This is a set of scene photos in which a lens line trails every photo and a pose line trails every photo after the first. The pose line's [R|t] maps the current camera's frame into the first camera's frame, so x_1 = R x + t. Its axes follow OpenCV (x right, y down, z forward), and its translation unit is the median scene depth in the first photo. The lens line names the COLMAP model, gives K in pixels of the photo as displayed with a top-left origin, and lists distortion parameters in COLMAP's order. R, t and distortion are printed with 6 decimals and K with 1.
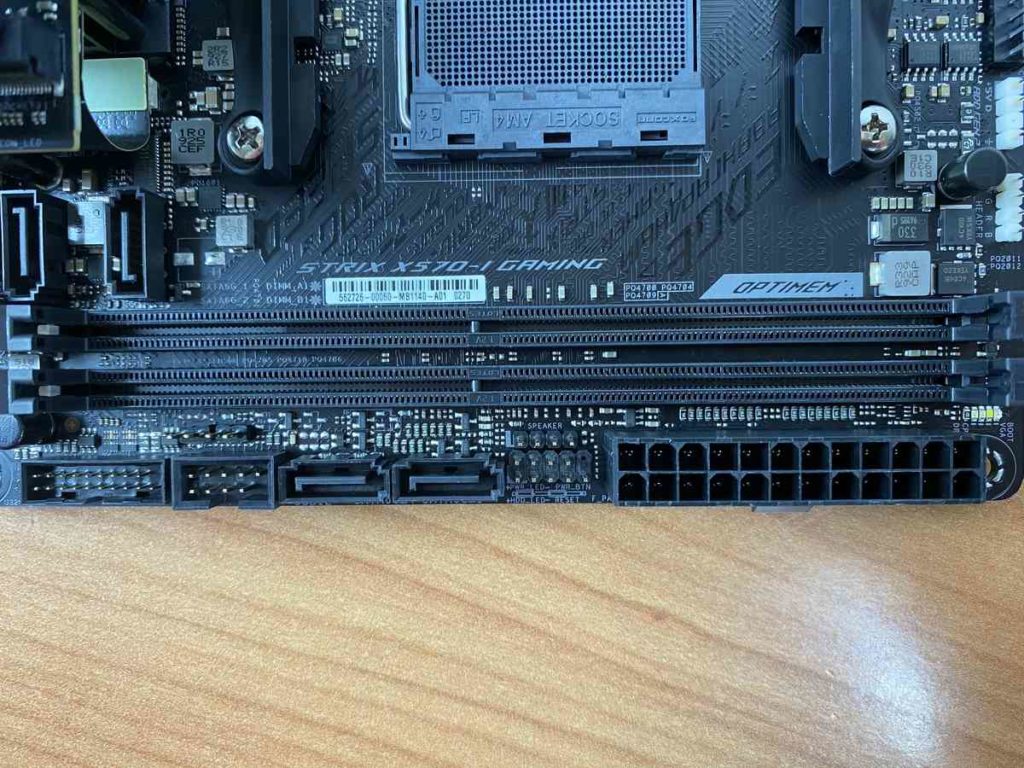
lens RADIAL K [[798.5, 0, 512.0], [0, 798.5, 384.0], [0, 0, 1]] dist [0.001844, -0.001787]
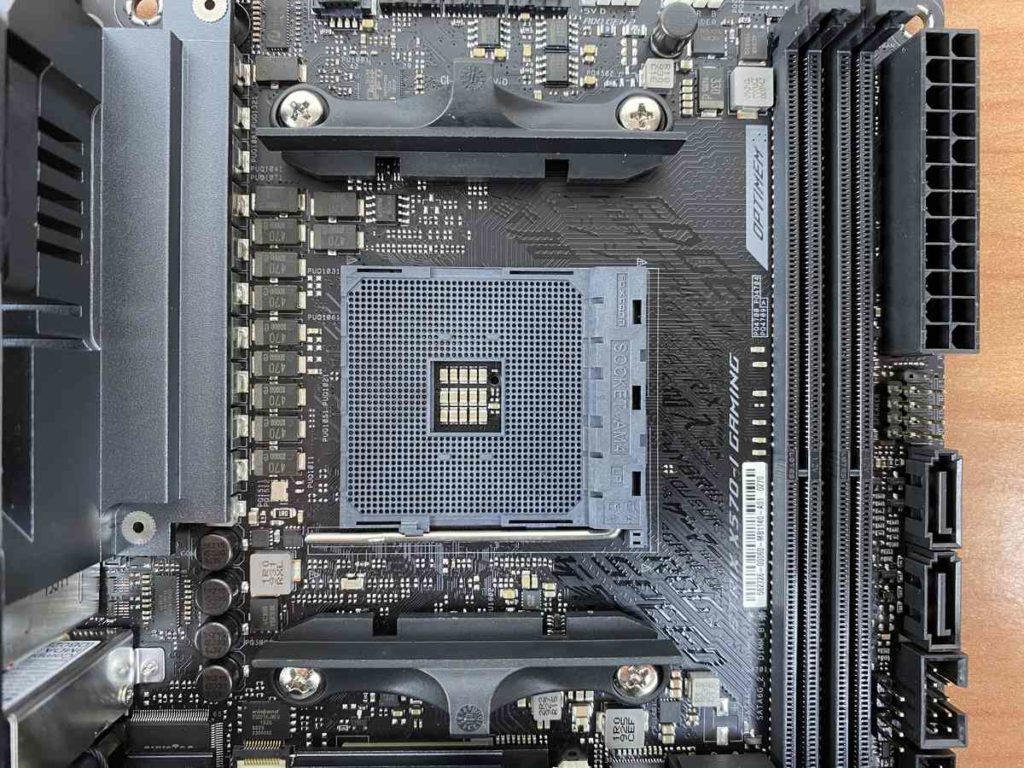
lens RADIAL K [[793.7, 0, 512.0], [0, 793.7, 384.0], [0, 0, 1]] dist [0.076128, -0.231506]
pose [[0.012381, -0.999613, 0.024909, 0.043184], [0.999731, 0.012863, 0.019295, -0.480191], [-0.019607, 0.024664, 0.999503, -0.101100]]
